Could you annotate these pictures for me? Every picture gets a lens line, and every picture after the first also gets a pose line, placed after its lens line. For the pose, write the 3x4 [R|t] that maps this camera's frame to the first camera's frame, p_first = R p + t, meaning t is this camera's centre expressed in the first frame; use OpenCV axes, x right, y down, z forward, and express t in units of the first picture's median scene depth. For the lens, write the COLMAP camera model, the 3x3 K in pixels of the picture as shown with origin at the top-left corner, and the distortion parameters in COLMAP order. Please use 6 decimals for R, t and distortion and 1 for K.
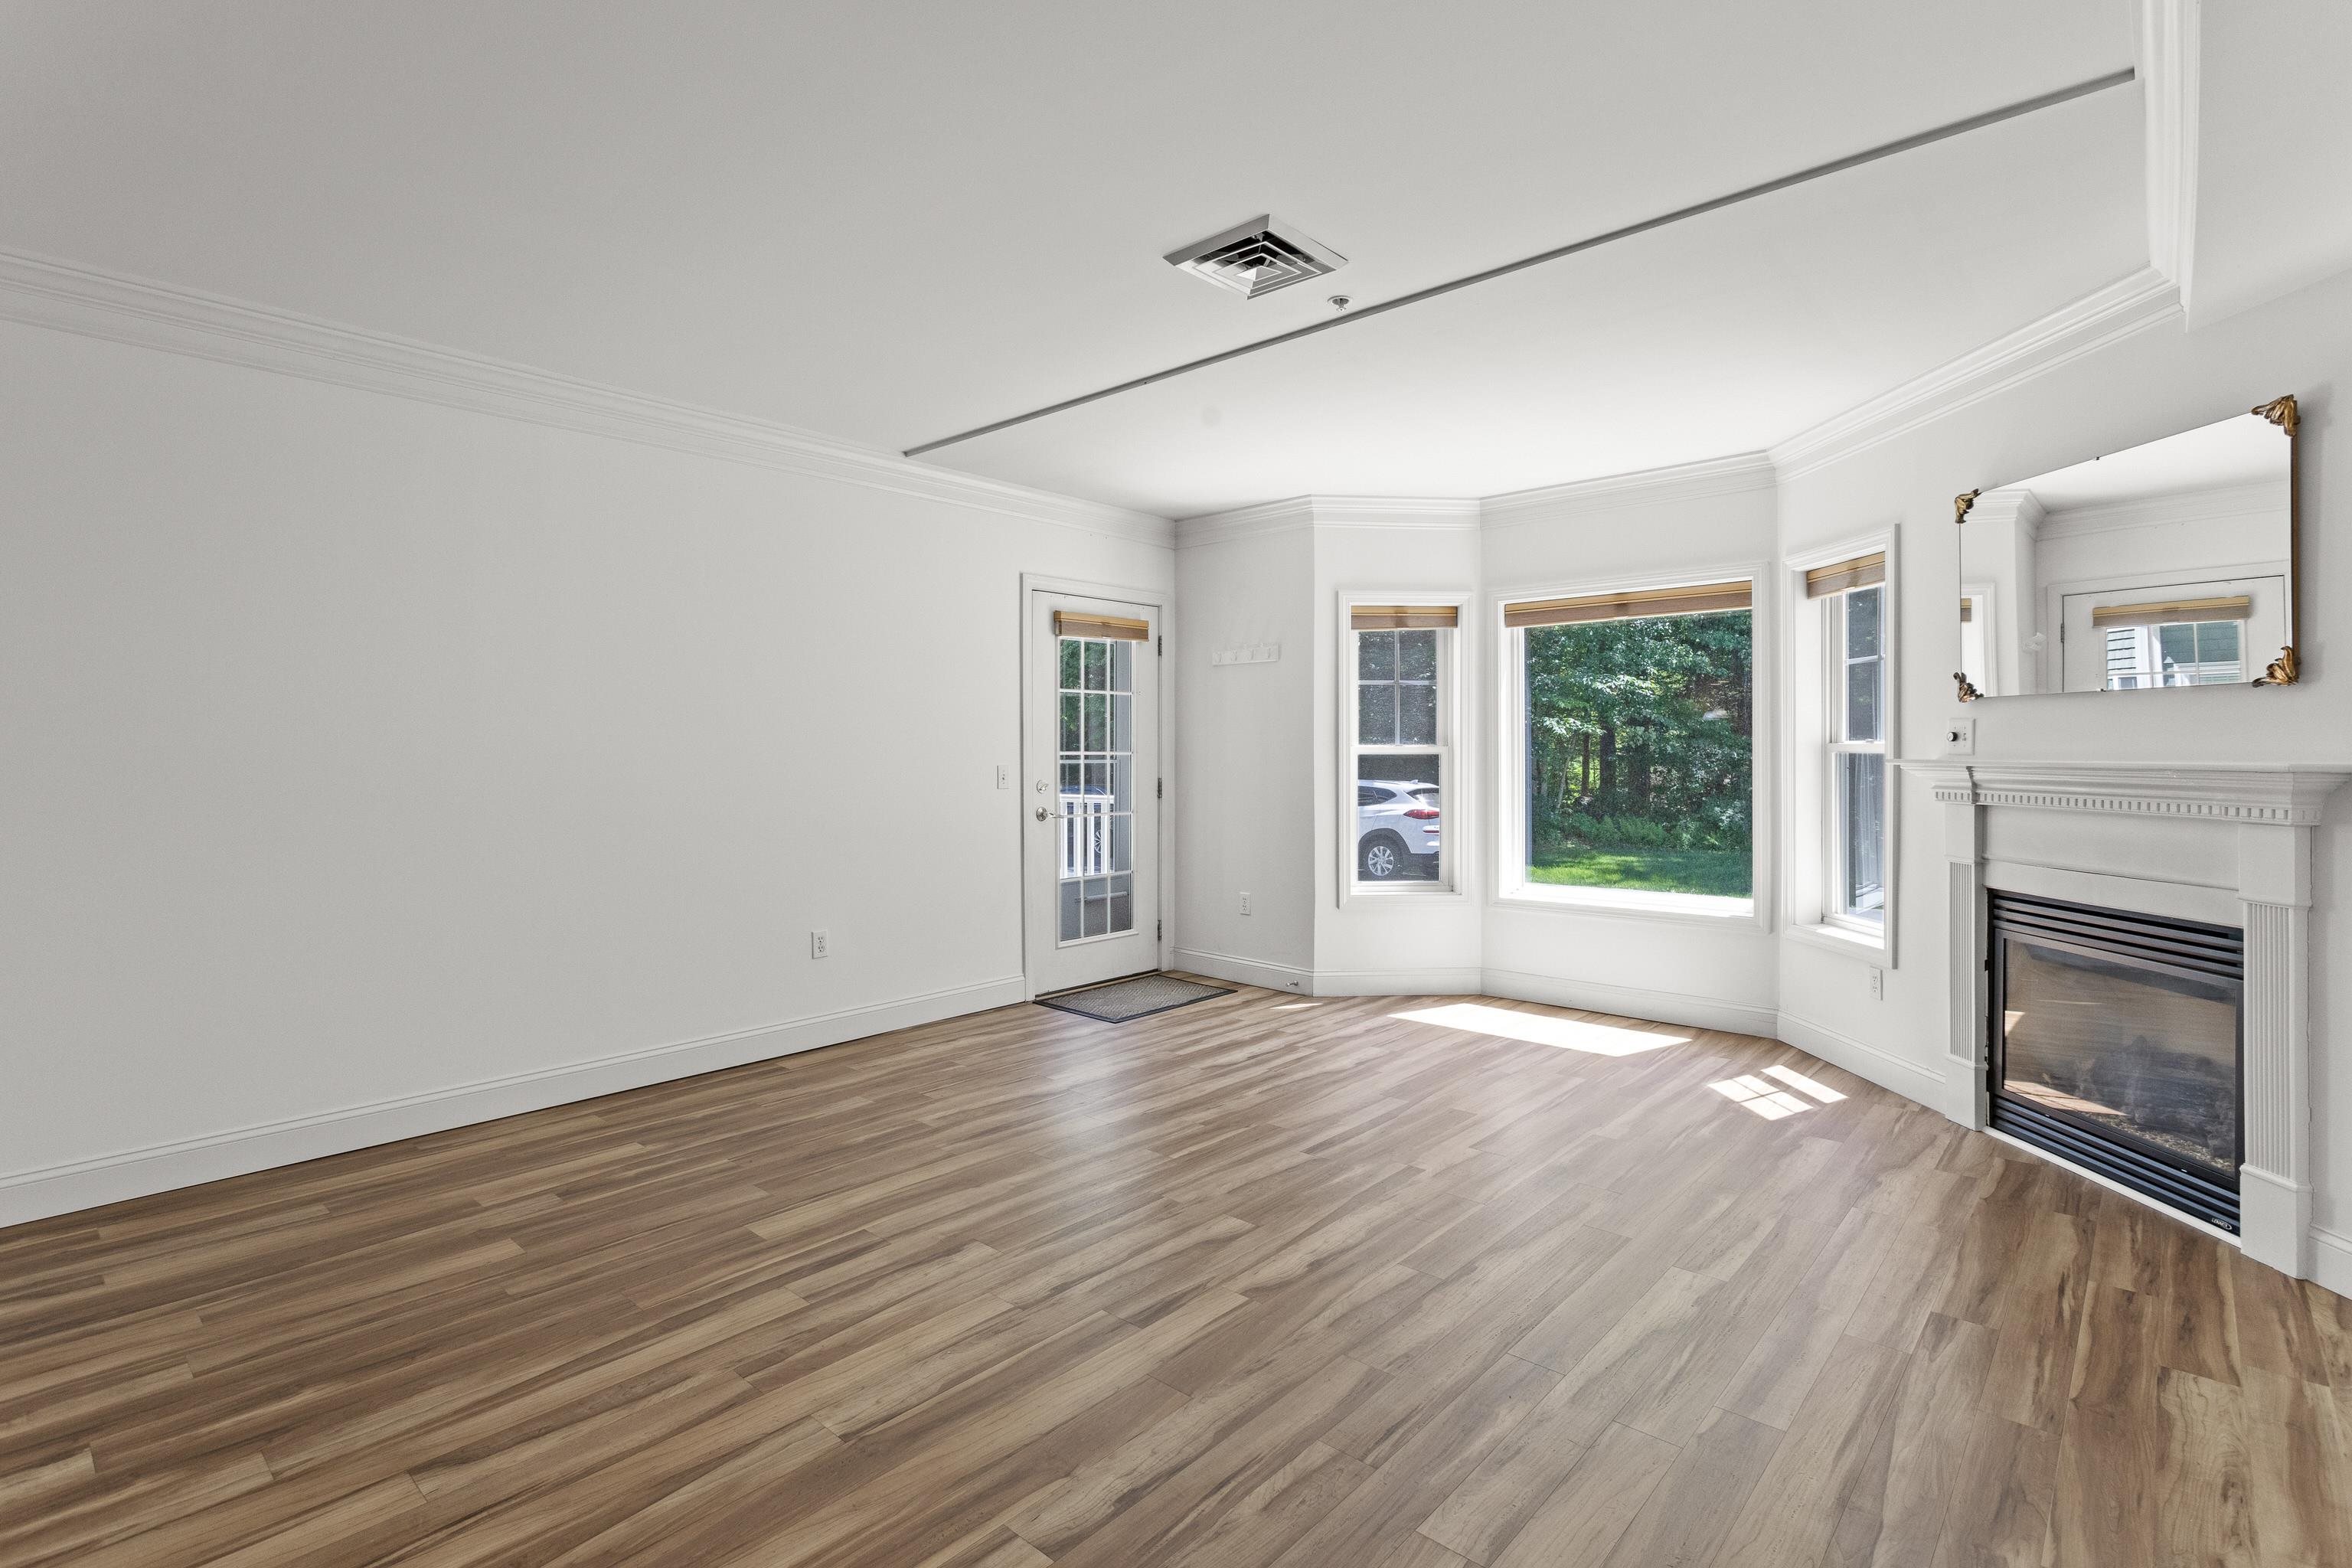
lens RADIAL K [[1117.0, 0, 1186.4], [0, 1117.0, 750.6], [0, 0, 1]] dist [0.001484, 0.000516]
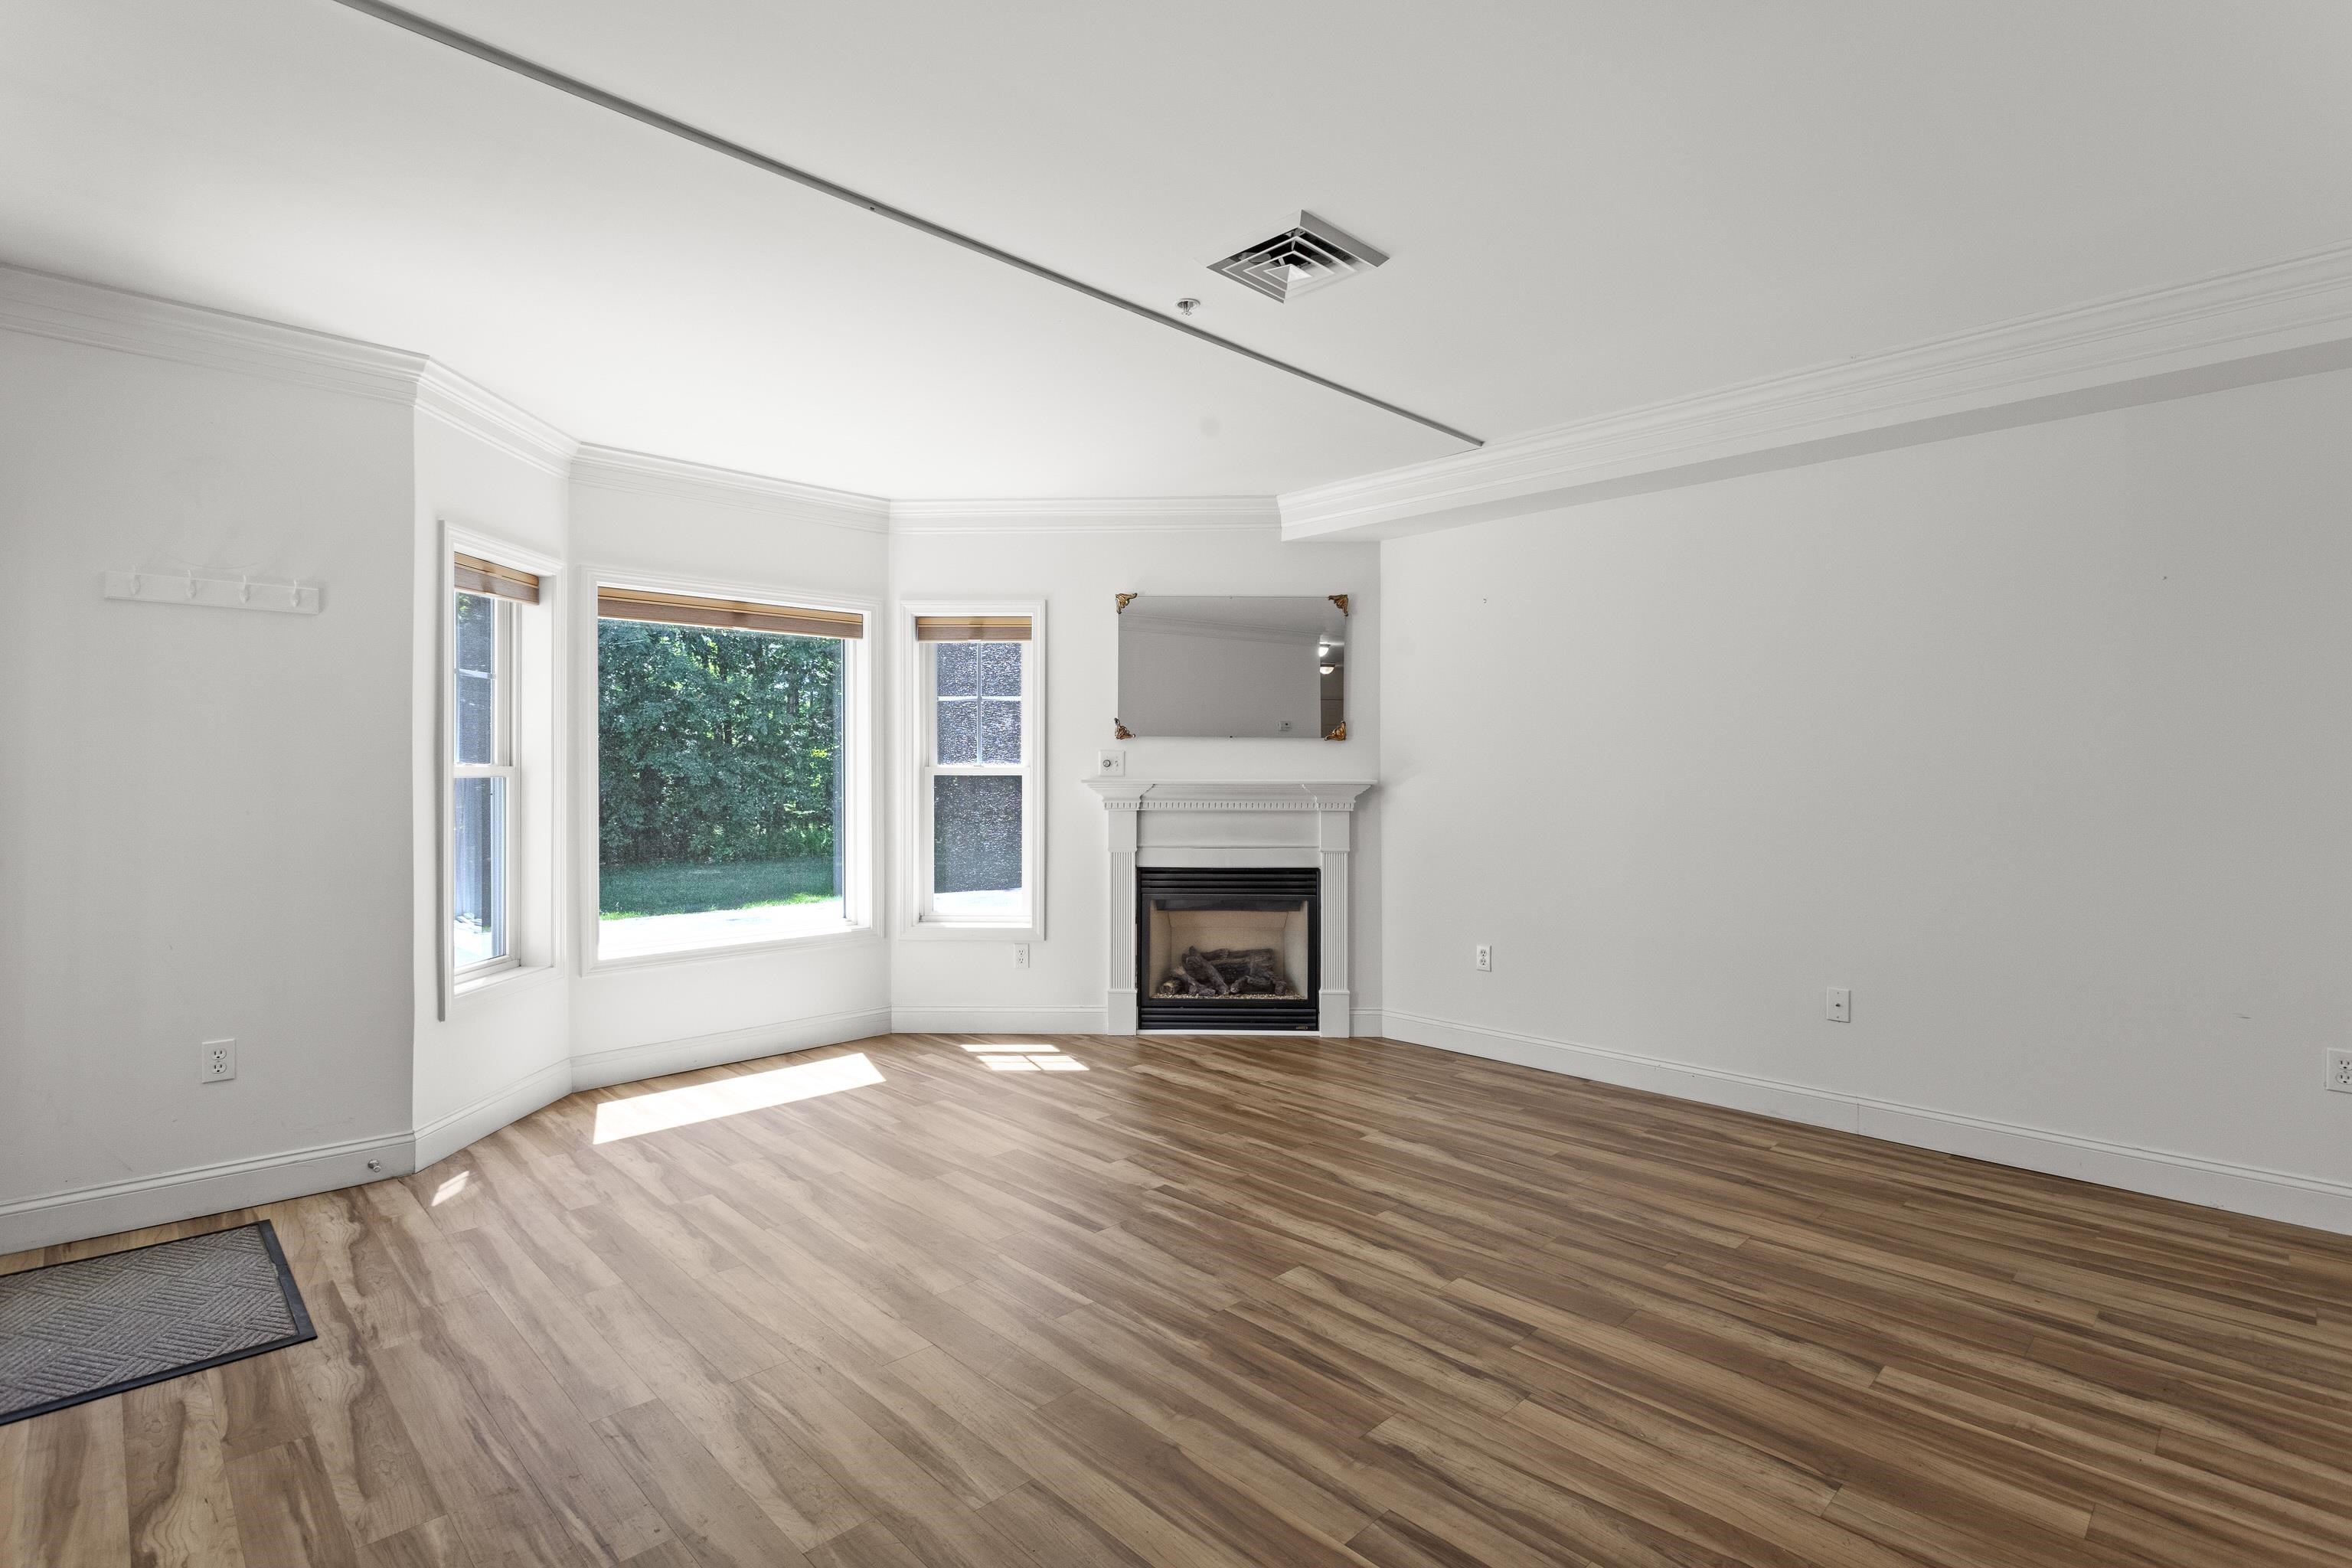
lens RADIAL K [[1106.3, 0, 1185.4], [0, 1106.3, 775.6], [0, 0, 1]] dist [0.000030, 0.001158]
pose [[0.065228, -0.000394, 0.997870, -0.814573], [-0.001911, 0.999998, 0.000519, 0.002206], [-0.997869, -0.001941, 0.065227, 0.943652]]
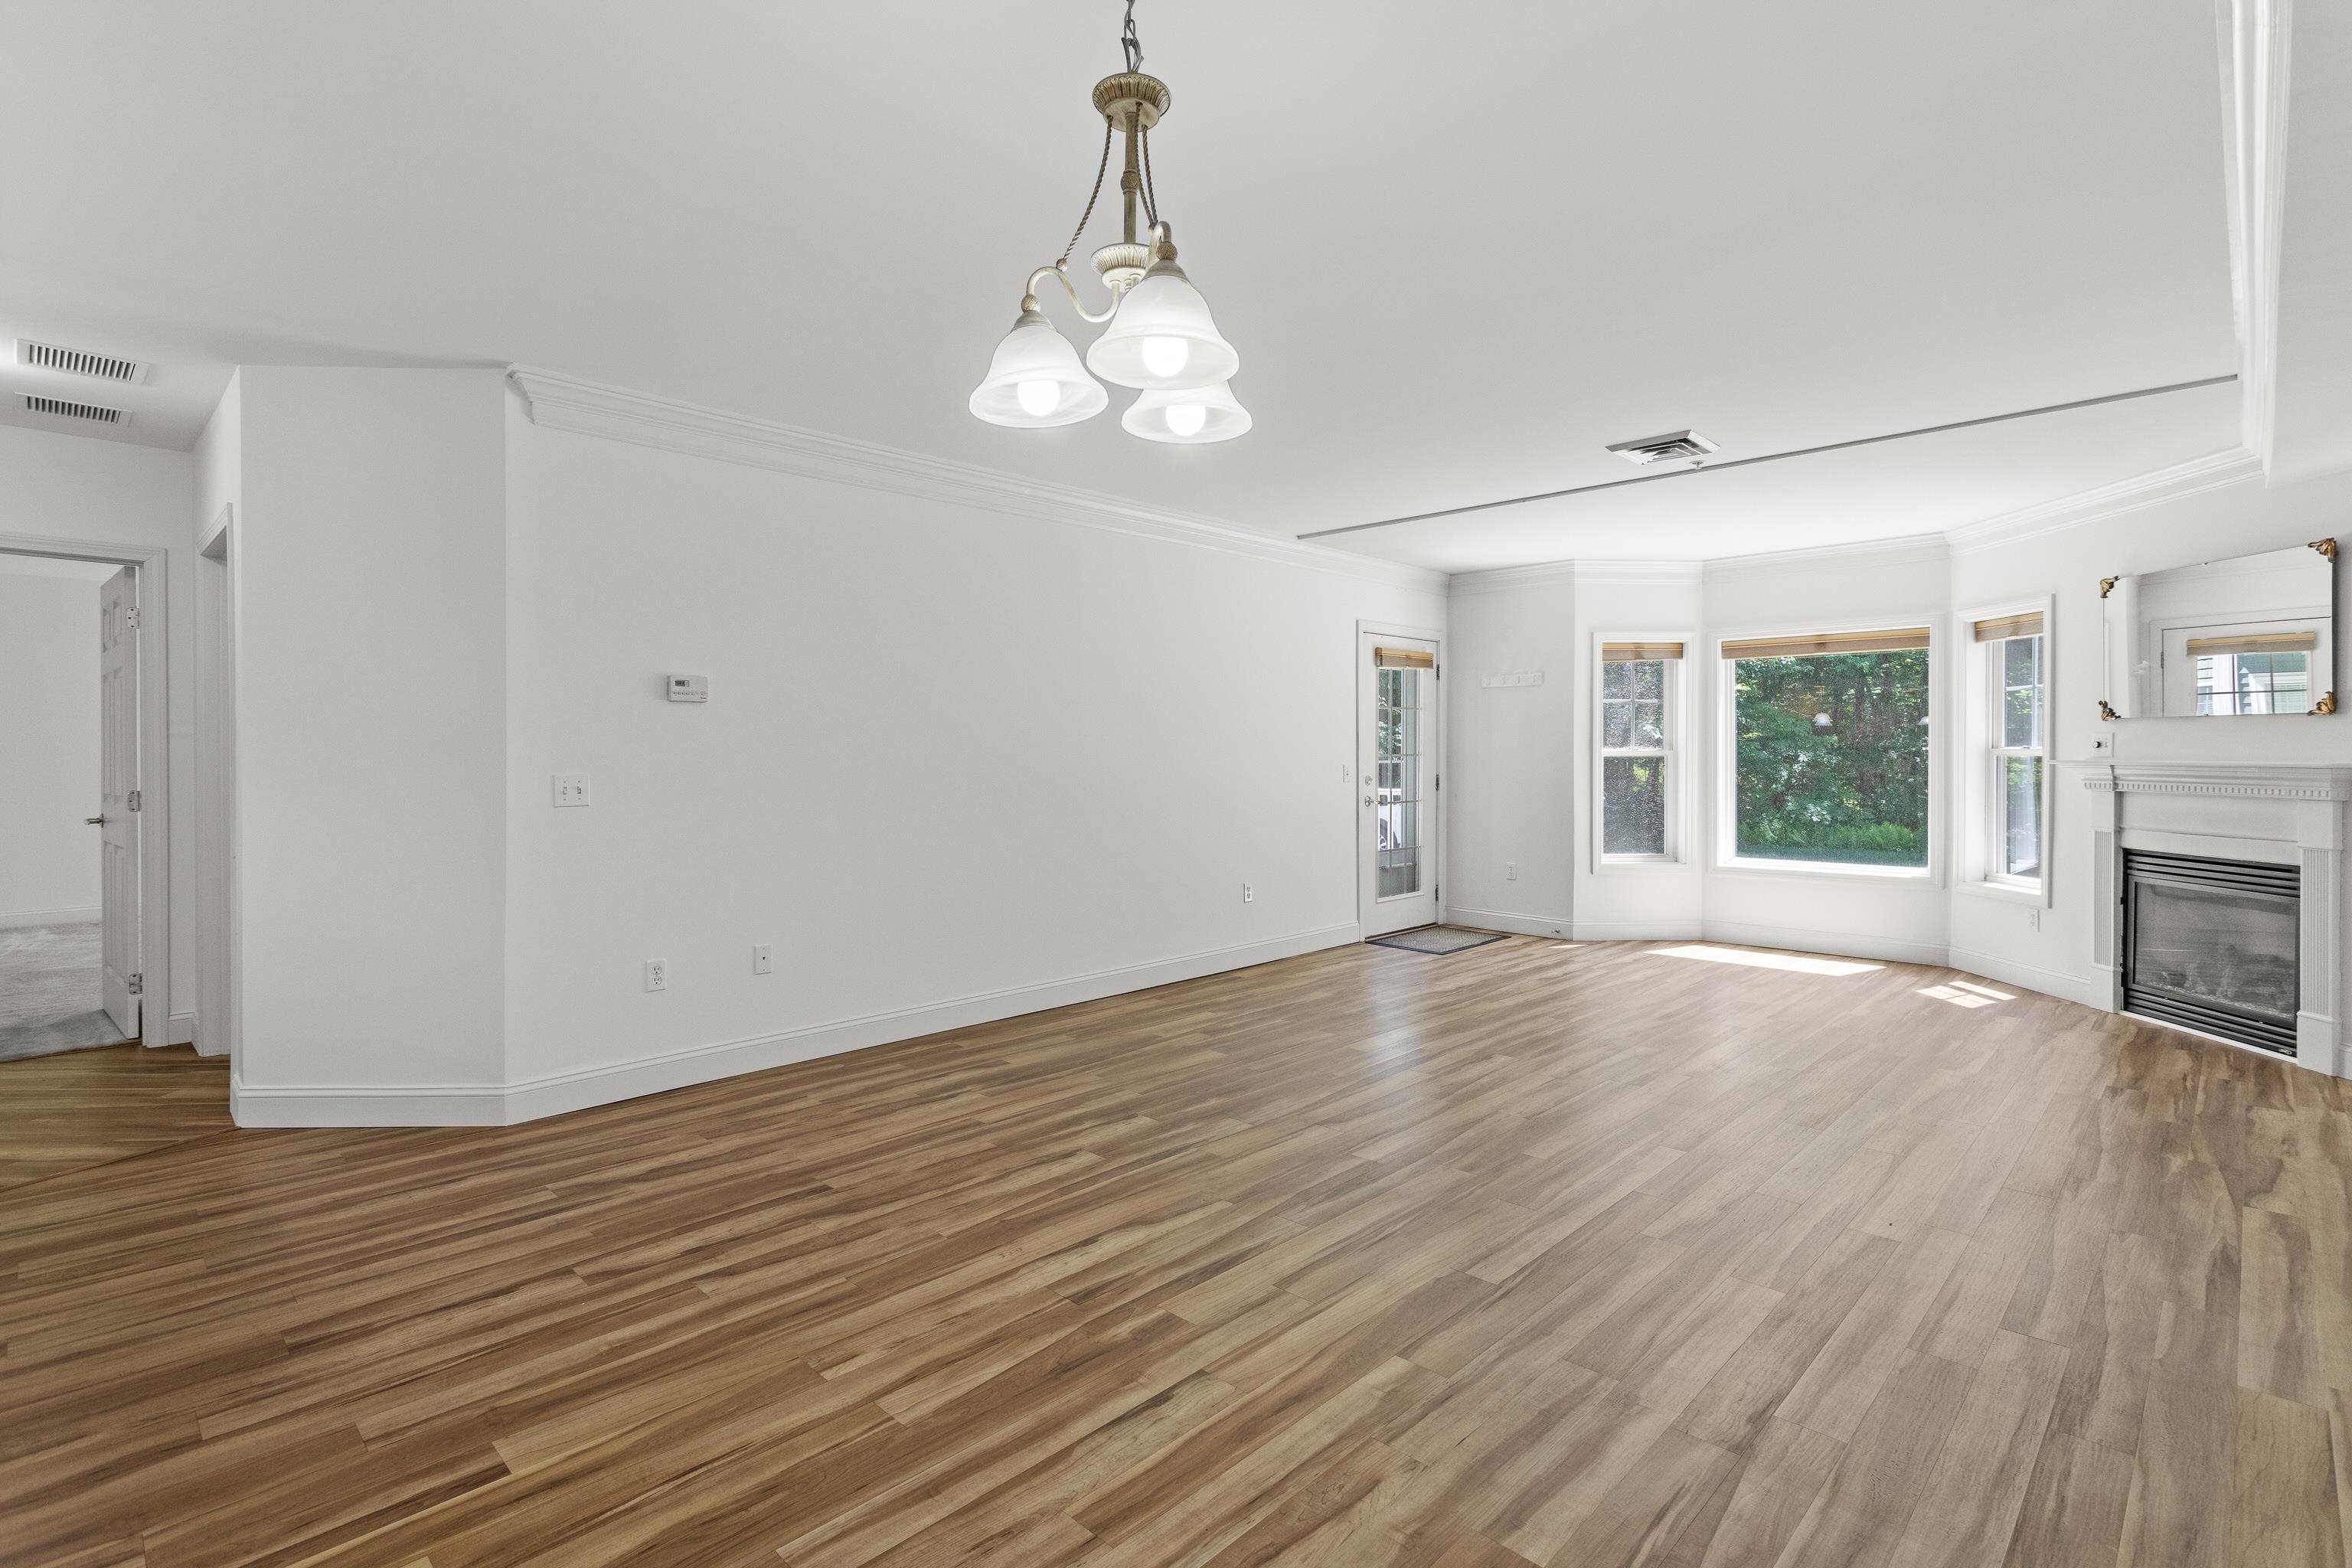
lens RADIAL K [[1112.5, 0, 1187.7], [0, 1112.5, 759.1], [0, 0, 1]] dist [0.003032, -0.000226]
pose [[0.999326, 0.001038, -0.036693, -0.510935], [-0.000798, 0.999978, 0.006543, -0.002849], [0.036699, -0.006509, 0.999305, -0.566768]]
